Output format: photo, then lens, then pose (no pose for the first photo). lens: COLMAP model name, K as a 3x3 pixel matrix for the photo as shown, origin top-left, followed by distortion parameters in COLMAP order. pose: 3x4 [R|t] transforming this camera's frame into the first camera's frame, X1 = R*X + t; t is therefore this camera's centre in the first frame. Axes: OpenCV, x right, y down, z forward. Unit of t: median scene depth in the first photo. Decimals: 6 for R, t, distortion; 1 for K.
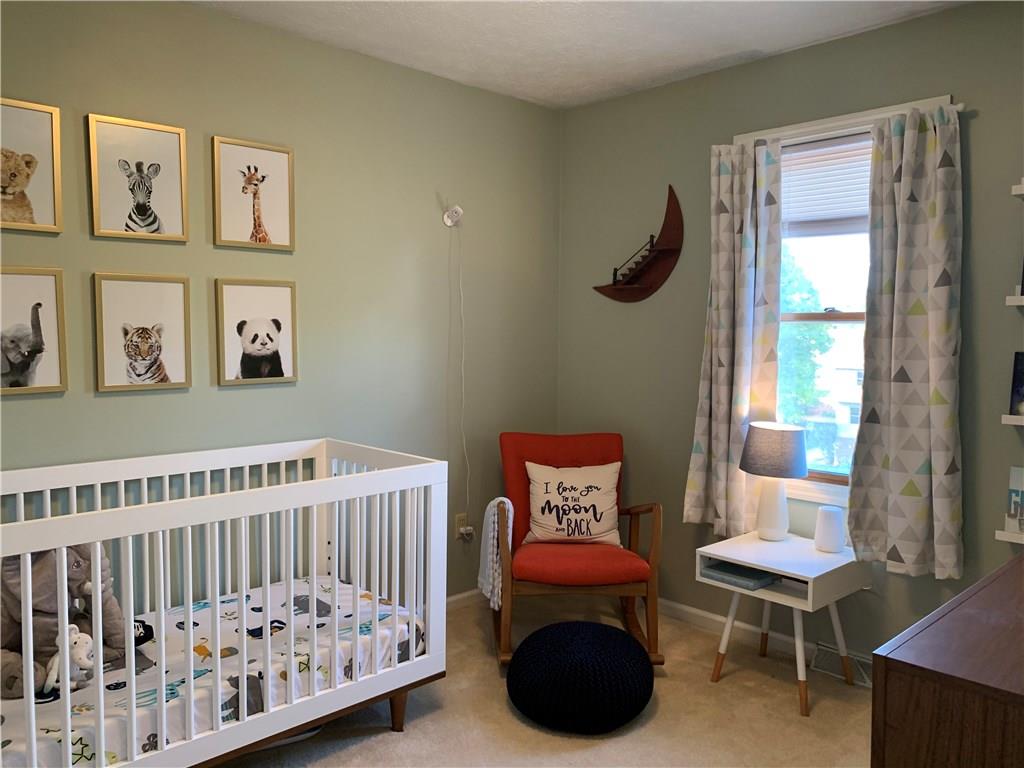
lens RADIAL K [[803.0, 0, 512.0], [0, 803.0, 384.0], [0, 0, 1]] dist [-0.010177, 0.000750]
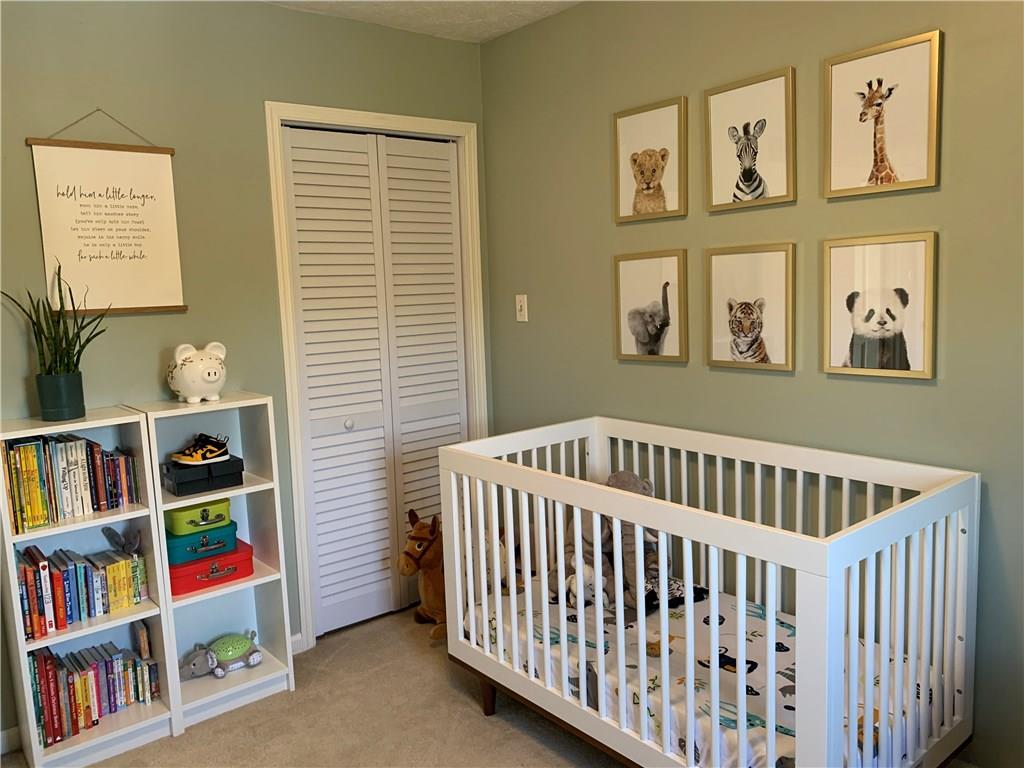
lens RADIAL K [[803.0, 0, 512.0], [0, 803.0, 384.0], [0, 0, 1]] dist [-0.010177, 0.000750]
pose [[-0.096307, 0.133939, -0.986299, 0.506267], [-0.014544, 0.990610, 0.135944, -0.099014], [0.995245, 0.027437, -0.093454, 0.809436]]
